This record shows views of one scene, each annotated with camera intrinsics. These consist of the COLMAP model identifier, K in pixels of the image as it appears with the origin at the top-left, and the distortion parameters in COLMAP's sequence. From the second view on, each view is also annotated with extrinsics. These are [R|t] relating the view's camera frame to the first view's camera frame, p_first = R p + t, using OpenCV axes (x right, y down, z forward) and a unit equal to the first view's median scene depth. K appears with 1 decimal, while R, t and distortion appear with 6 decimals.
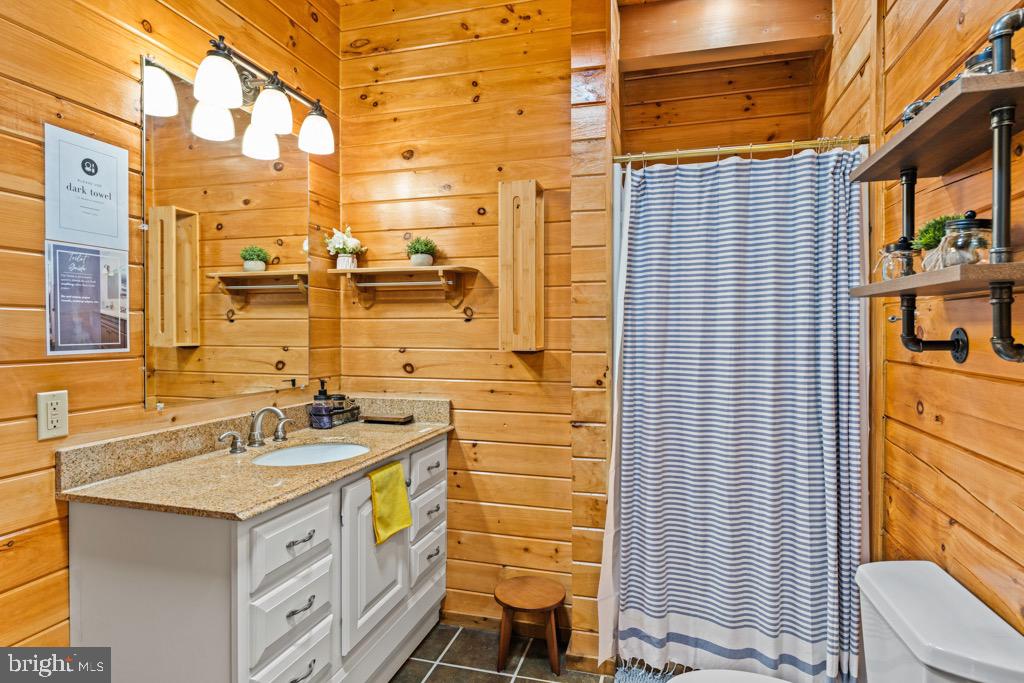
lens RADIAL K [[555.3, 0, 513.6], [0, 555.3, 338.8], [0, 0, 1]] dist [-0.004664, -0.000189]
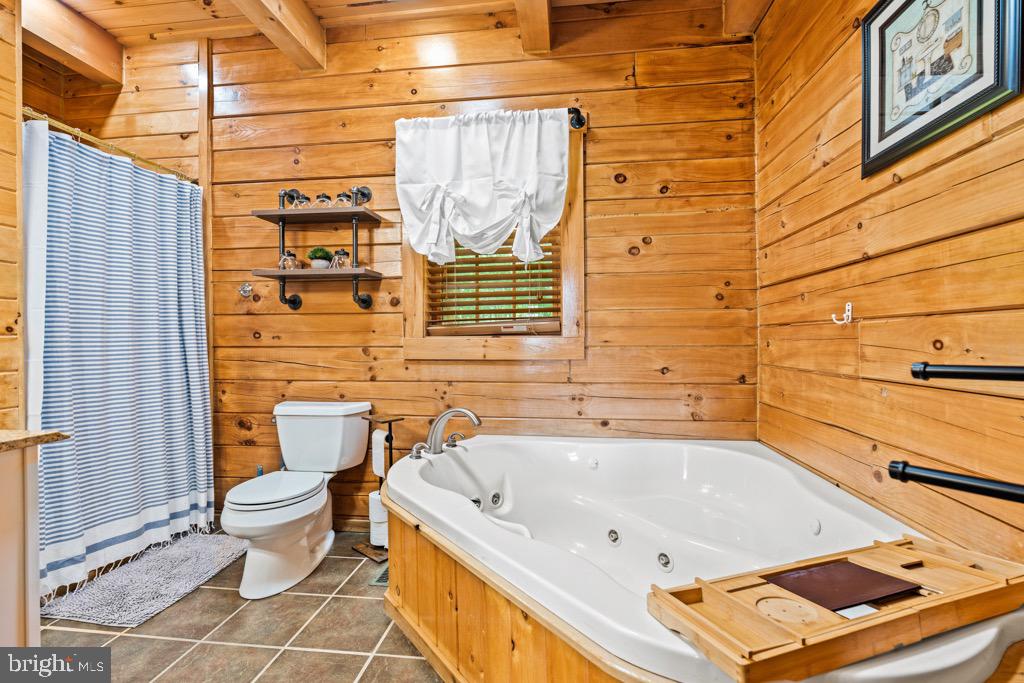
lens RADIAL K [[448.1, 0, 514.6], [0, 448.1, 340.8], [0, 0, 1]] dist [-0.001993, 0.000003]
pose [[-0.147955, -0.005854, 0.988977, -0.754683], [0.025829, 0.999619, 0.009782, 0.114815], [-0.988657, 0.026991, -0.147748, 0.243700]]
